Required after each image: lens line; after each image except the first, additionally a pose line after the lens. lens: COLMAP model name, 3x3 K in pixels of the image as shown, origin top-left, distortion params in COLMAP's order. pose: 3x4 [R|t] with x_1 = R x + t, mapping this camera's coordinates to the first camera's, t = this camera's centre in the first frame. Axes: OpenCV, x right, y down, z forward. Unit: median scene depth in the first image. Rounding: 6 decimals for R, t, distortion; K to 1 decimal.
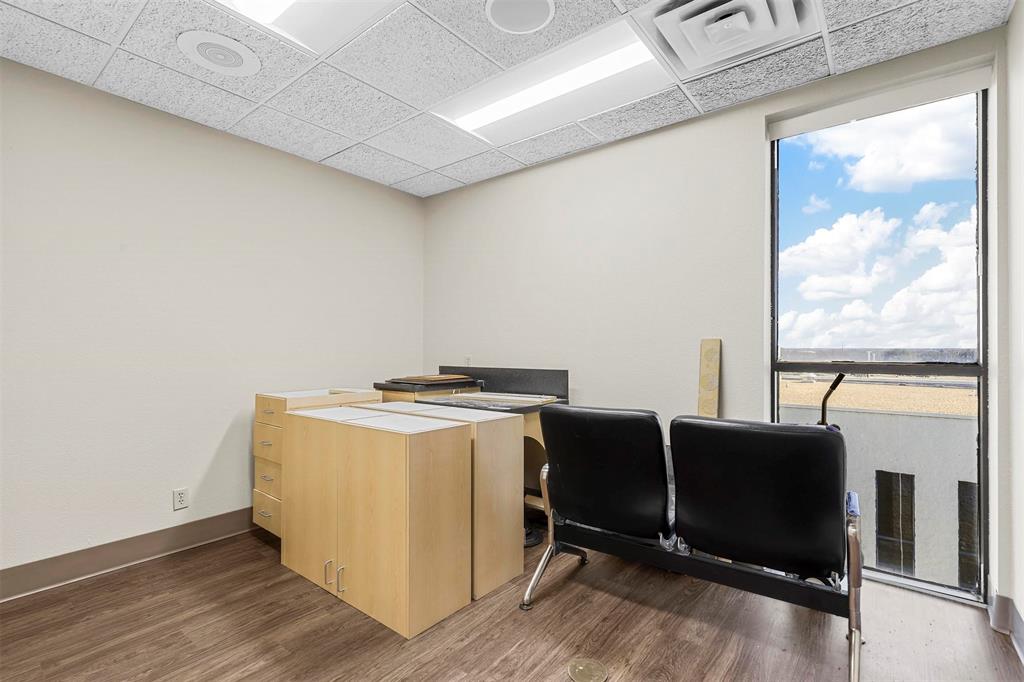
lens RADIAL K [[463.9, 0, 510.9], [0, 463.9, 343.5], [0, 0, 1]] dist [-0.000339, -0.000185]
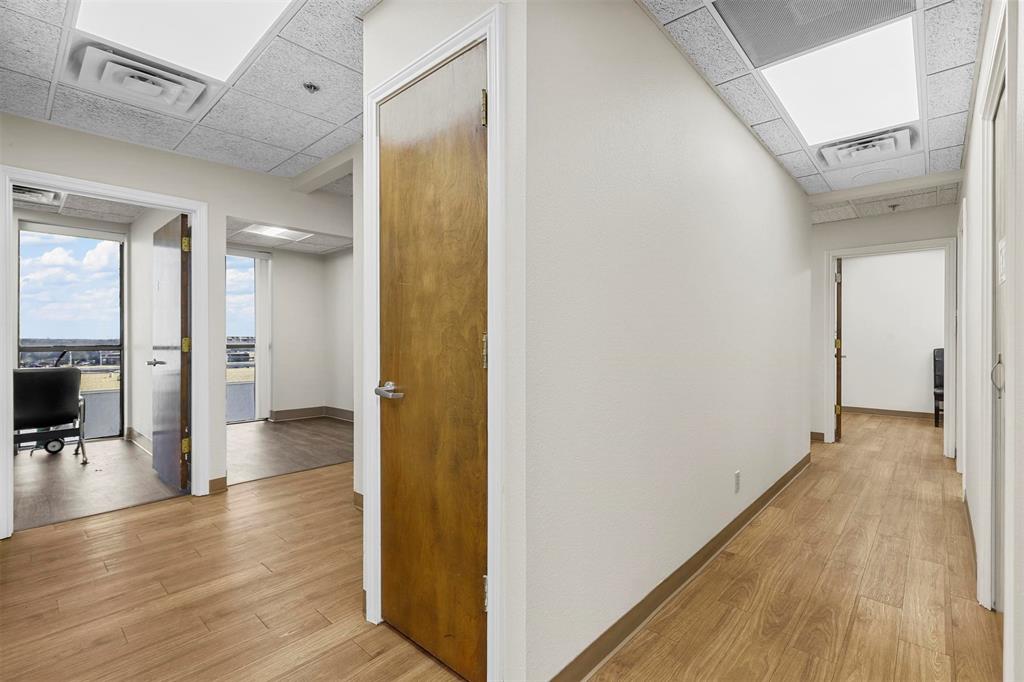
lens RADIAL K [[463.9, 0, 510.9], [0, 463.9, 343.5], [0, 0, 1]] dist [-0.000339, -0.000185]
pose [[0.065537, -0.008895, 0.997811, -1.380938], [-0.006983, 0.999932, 0.009372, -0.004768], [-0.997826, -0.007582, 0.065470, -1.296231]]
